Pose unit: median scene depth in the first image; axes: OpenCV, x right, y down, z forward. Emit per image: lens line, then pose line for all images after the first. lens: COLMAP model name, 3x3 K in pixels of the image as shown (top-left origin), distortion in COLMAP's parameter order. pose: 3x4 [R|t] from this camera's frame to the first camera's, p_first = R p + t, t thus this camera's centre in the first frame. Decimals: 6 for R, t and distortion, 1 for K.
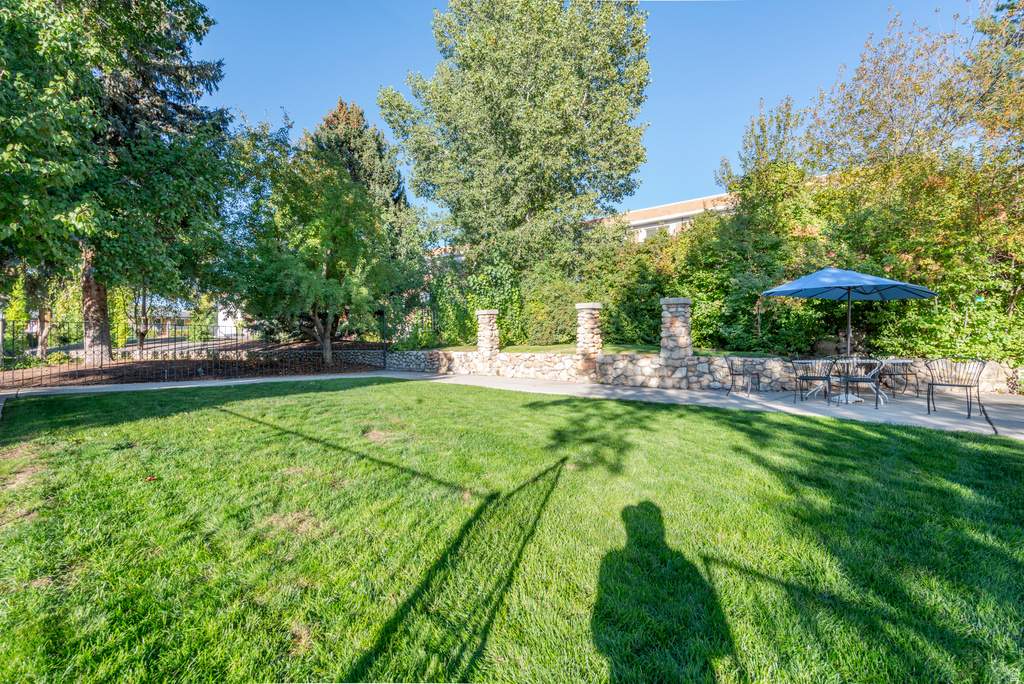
lens RADIAL K [[473.7, 0, 513.1], [0, 473.7, 341.0], [0, 0, 1]] dist [0.002237, -0.001010]
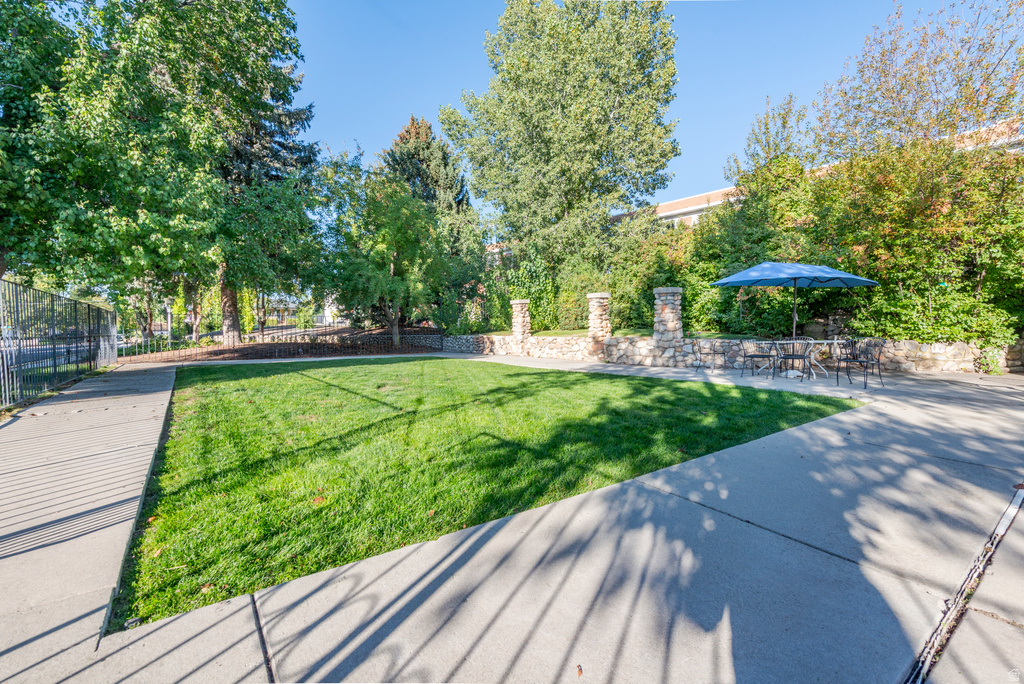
lens RADIAL K [[473.7, 0, 511.6], [0, 473.7, 341.9], [0, 0, 1]] dist [0.002237, -0.001010]
pose [[0.981317, -0.000181, -0.192397, 0.154836], [0.006382, 0.999480, 0.031613, 0.001178], [0.192292, -0.032251, 0.980808, -0.158733]]
